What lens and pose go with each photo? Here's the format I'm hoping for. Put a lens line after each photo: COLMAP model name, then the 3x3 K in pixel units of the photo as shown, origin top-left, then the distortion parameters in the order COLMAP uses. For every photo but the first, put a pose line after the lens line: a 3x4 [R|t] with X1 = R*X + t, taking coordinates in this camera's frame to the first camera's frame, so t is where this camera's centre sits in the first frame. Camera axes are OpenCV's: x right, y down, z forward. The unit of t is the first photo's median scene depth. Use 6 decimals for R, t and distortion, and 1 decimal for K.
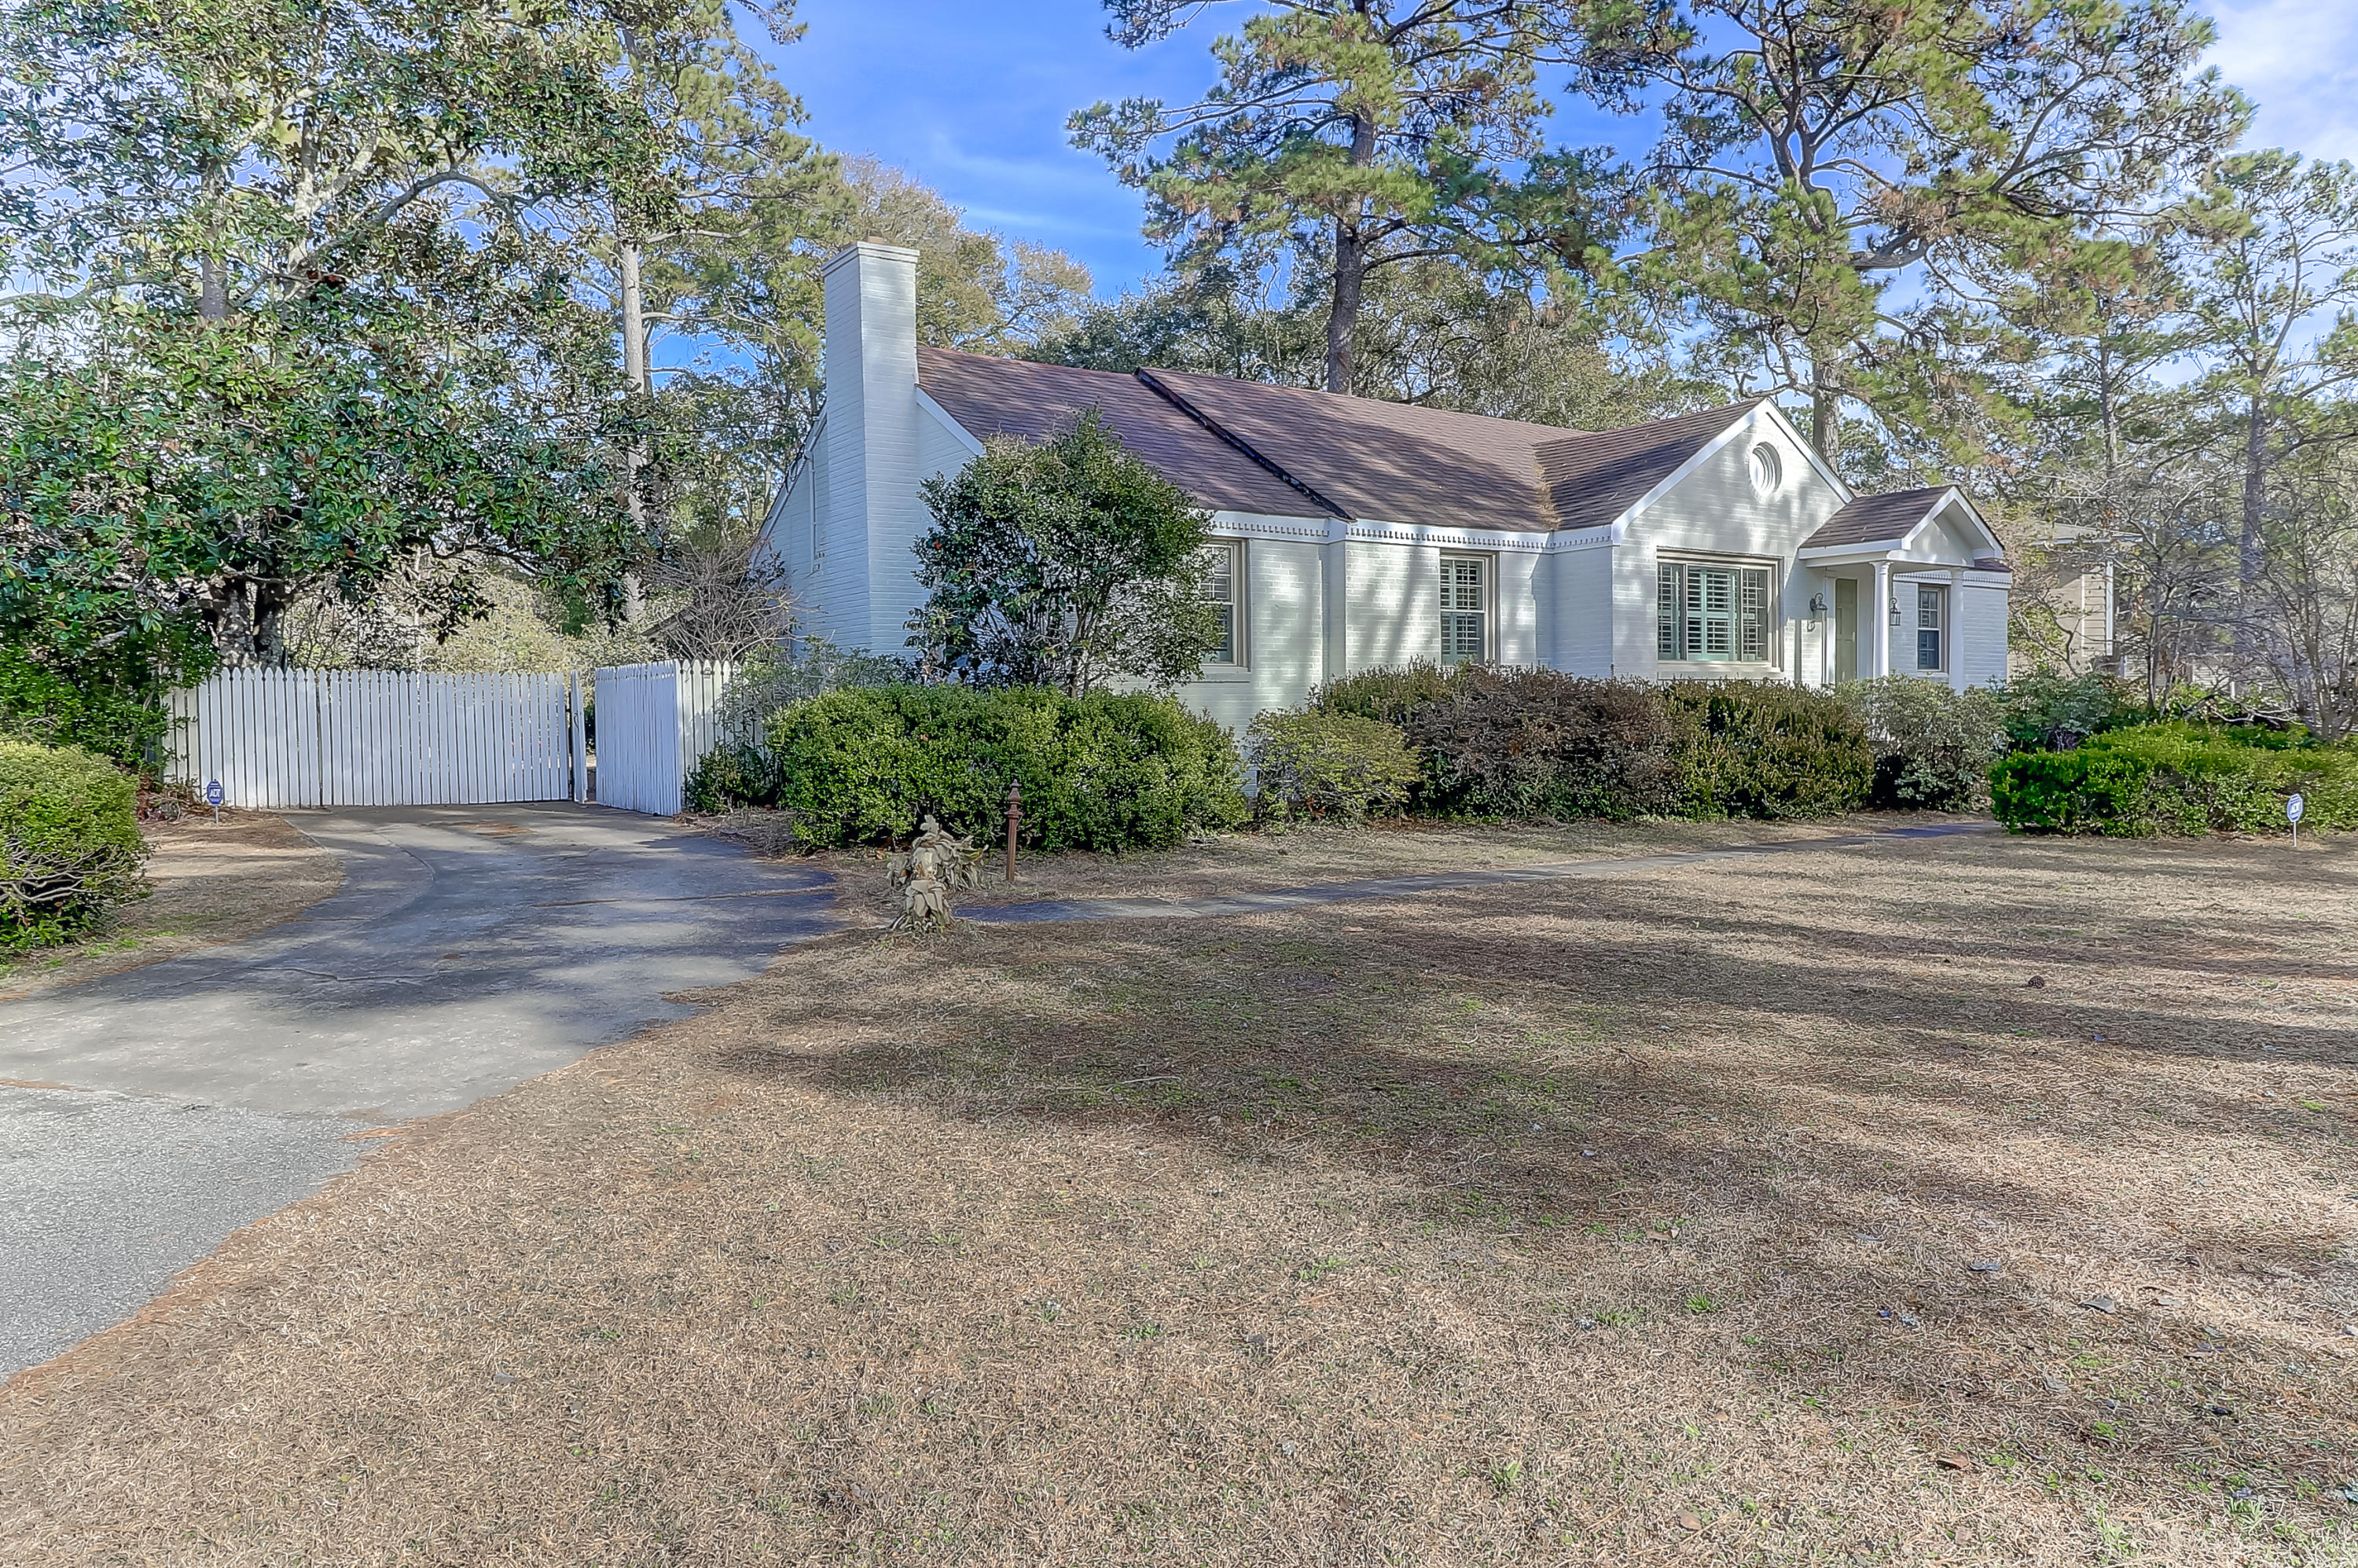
lens RADIAL K [[1579.9, 0, 1187.4], [0, 1579.9, 776.1], [0, 0, 1]] dist [-0.008278, -0.006113]
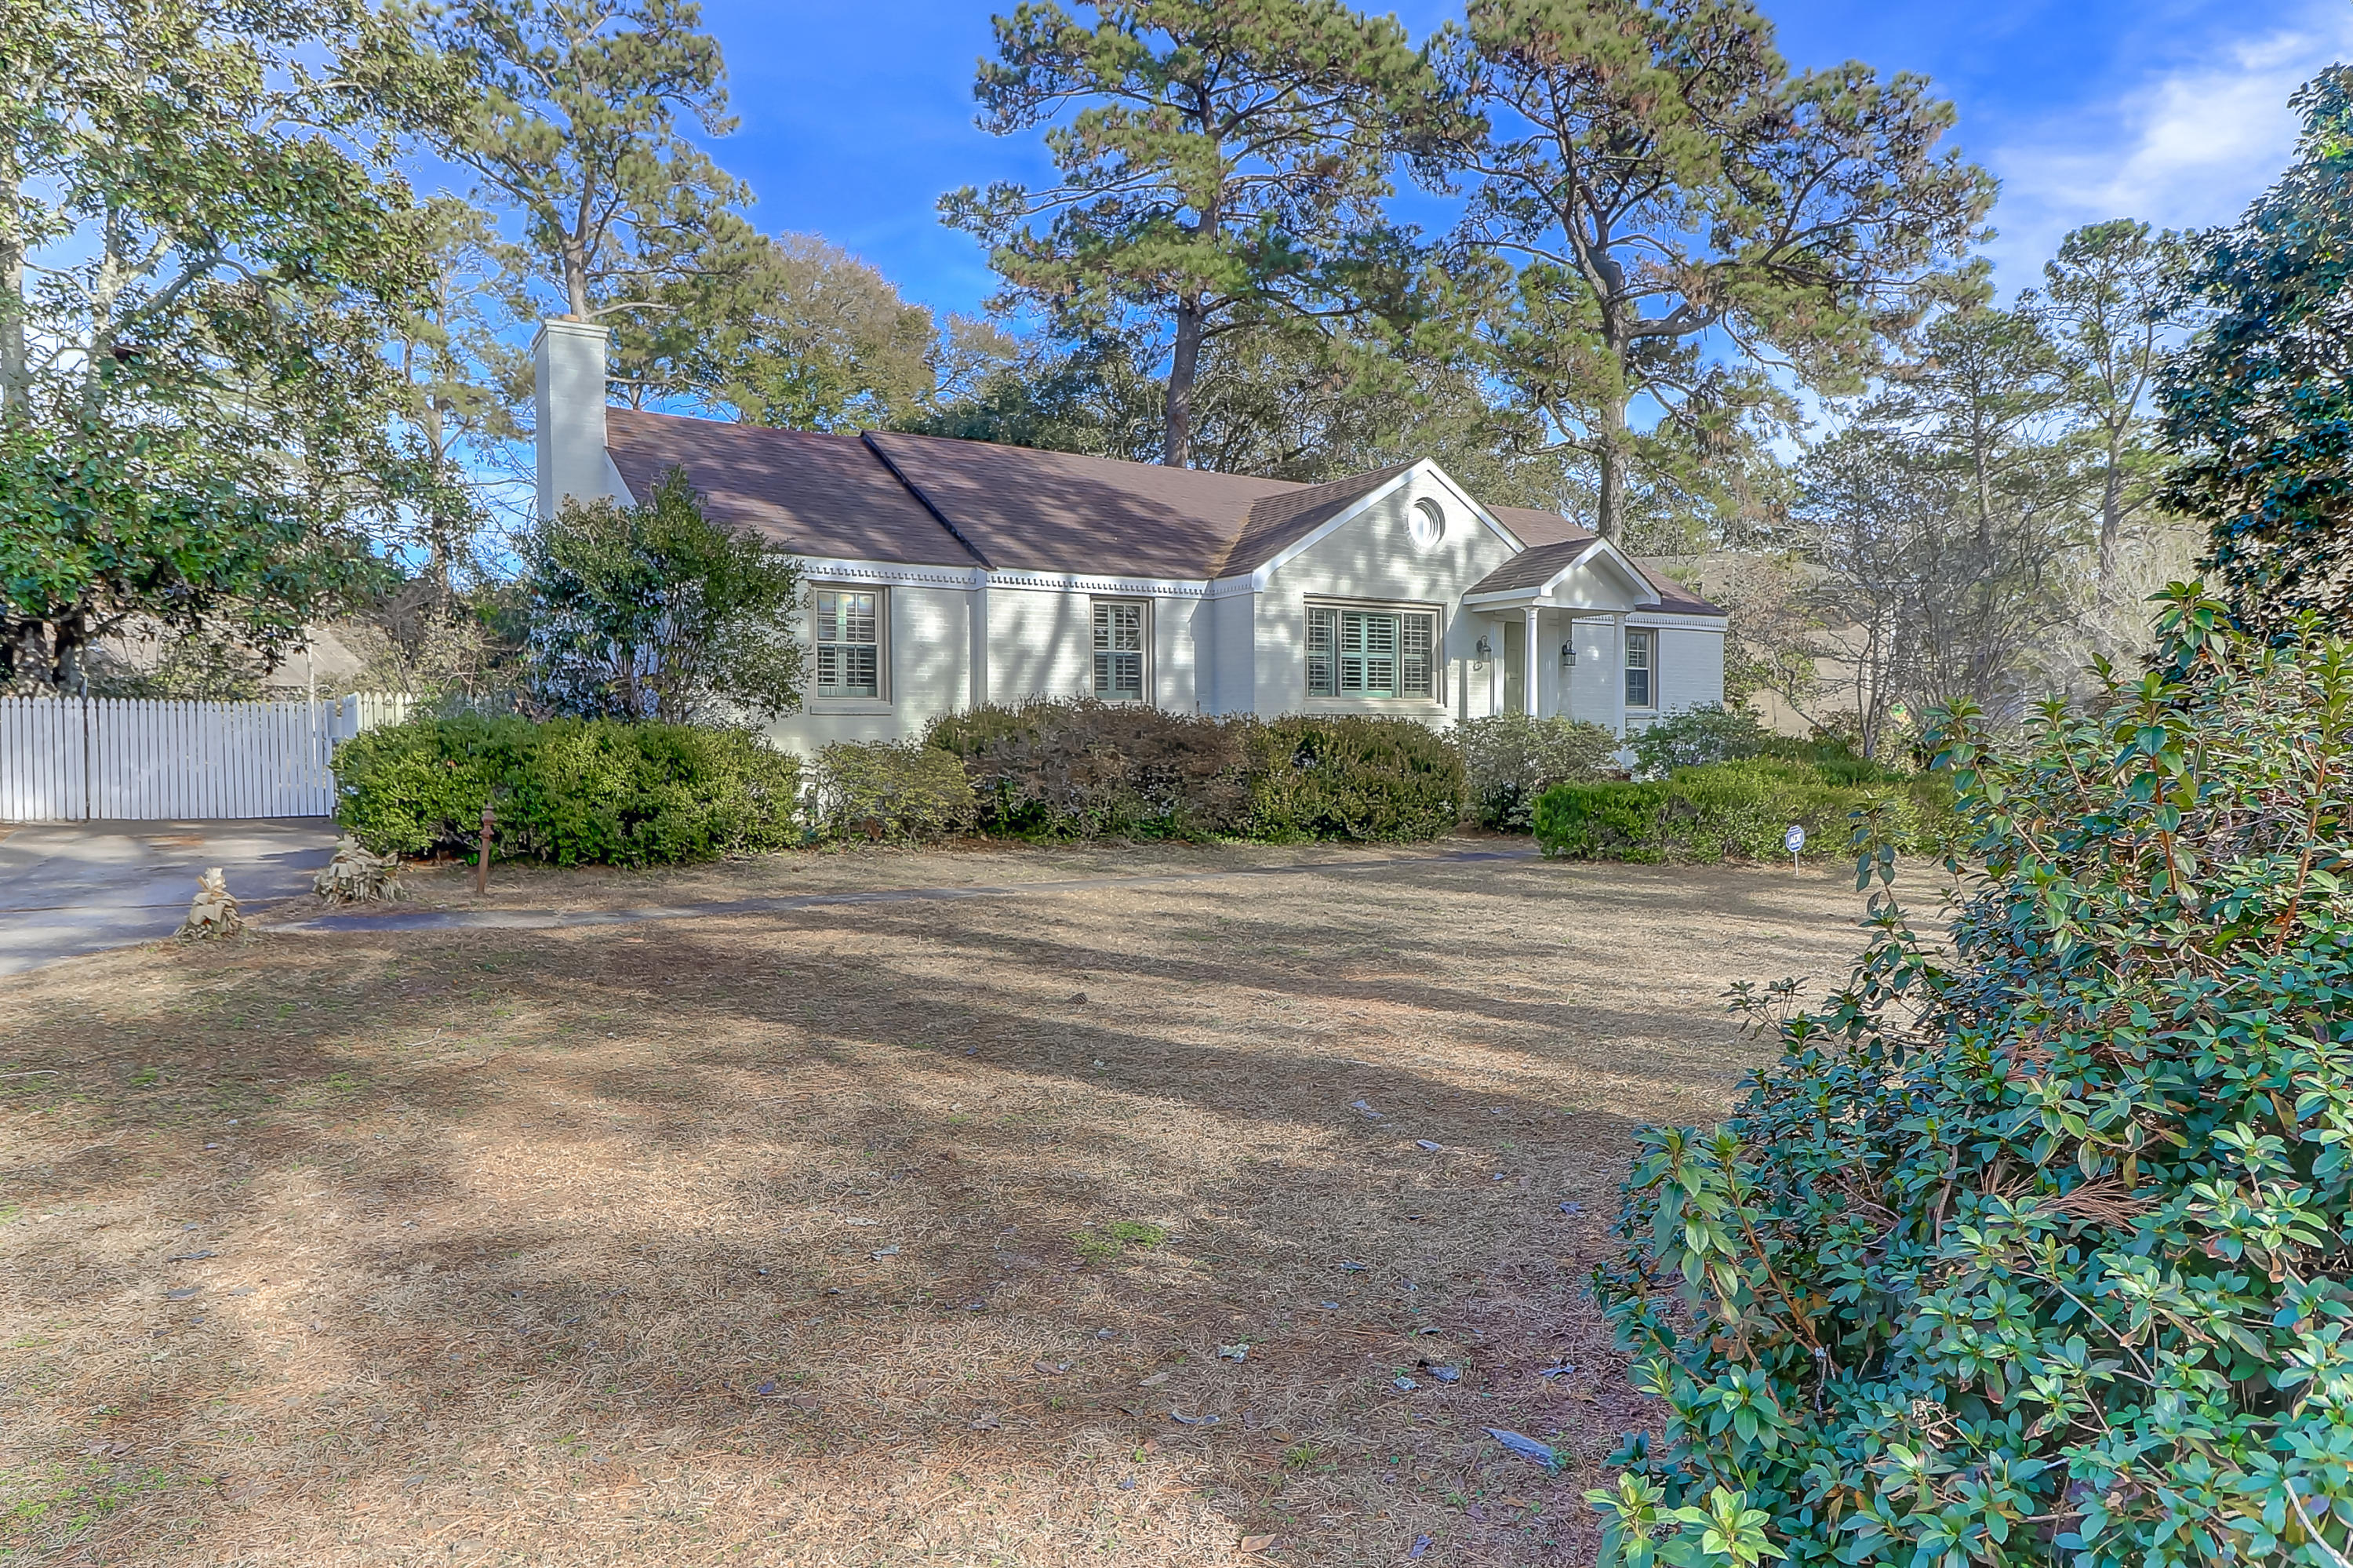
lens RADIAL K [[1438.4, 0, 1162.4], [0, 1438.4, 786.0], [0, 0, 1]] dist [-0.000431, -0.002674]
pose [[0.999285, 0.008336, -0.036880, 0.223425], [-0.008589, 0.999941, -0.006720, -0.003748], [0.036822, 0.007032, 0.999297, 0.000121]]
